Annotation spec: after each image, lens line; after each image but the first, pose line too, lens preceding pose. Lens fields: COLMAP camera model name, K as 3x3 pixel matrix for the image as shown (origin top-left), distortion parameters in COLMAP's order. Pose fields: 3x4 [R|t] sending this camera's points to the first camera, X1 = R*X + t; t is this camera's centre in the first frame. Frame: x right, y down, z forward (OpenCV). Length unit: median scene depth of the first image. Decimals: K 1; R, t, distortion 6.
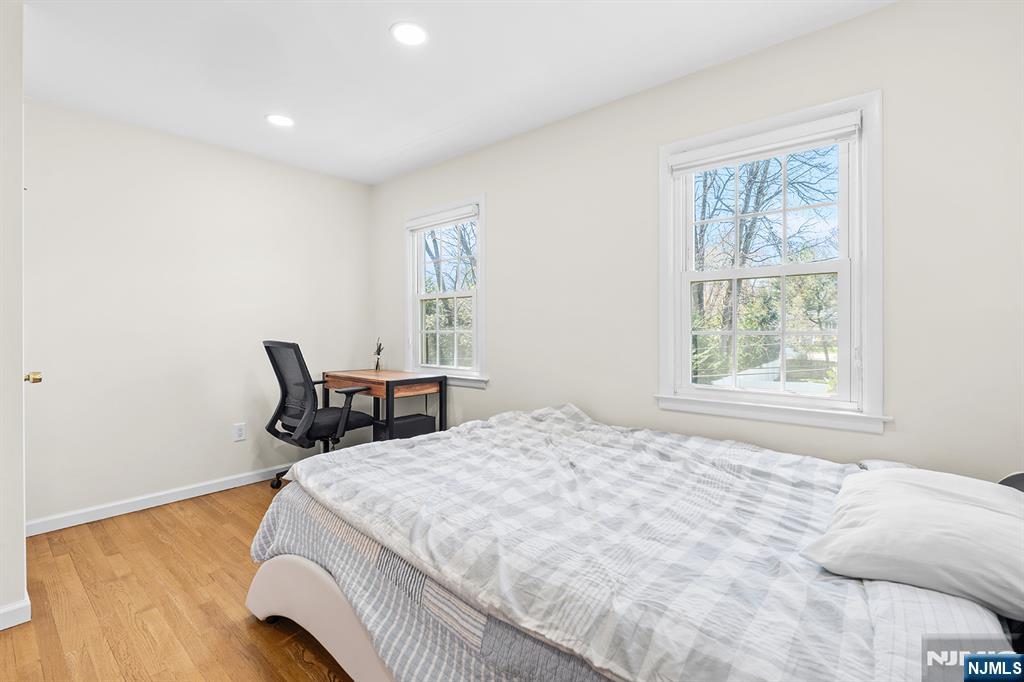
lens RADIAL K [[456.2, 0, 506.6], [0, 456.2, 336.1], [0, 0, 1]] dist [-0.002730, -0.000542]
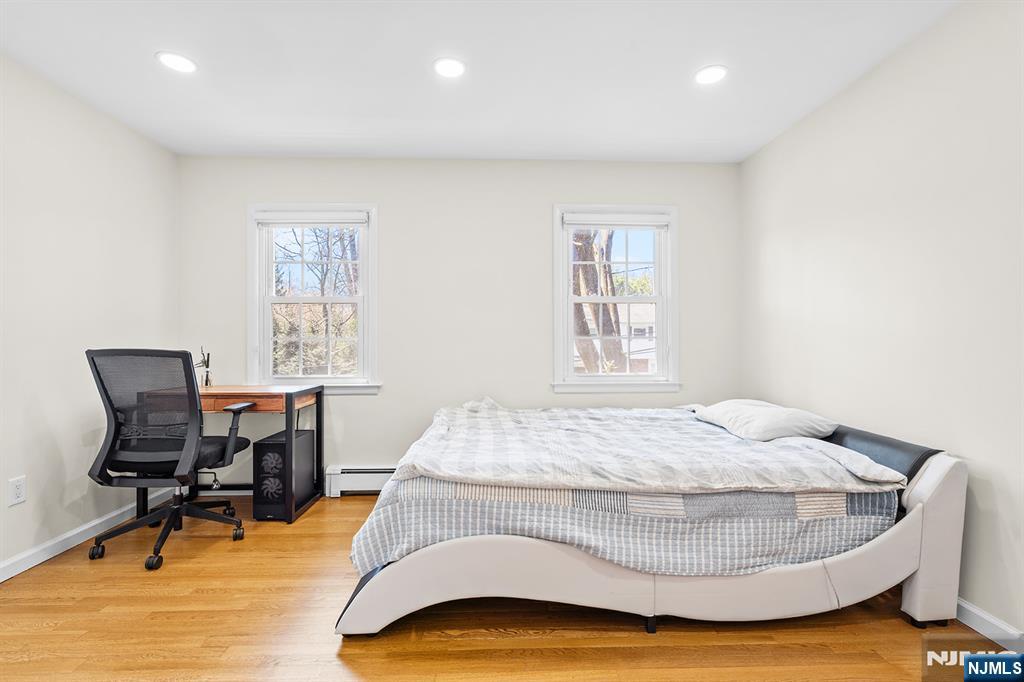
lens RADIAL K [[456.2, 0, 506.6], [0, 456.2, 336.1], [0, 0, 1]] dist [-0.002730, -0.000542]
pose [[0.747139, 0.005012, 0.664649, -0.532950], [0.011686, 0.999718, -0.020675, 0.010835], [-0.664565, 0.023215, 0.746870, 0.045220]]
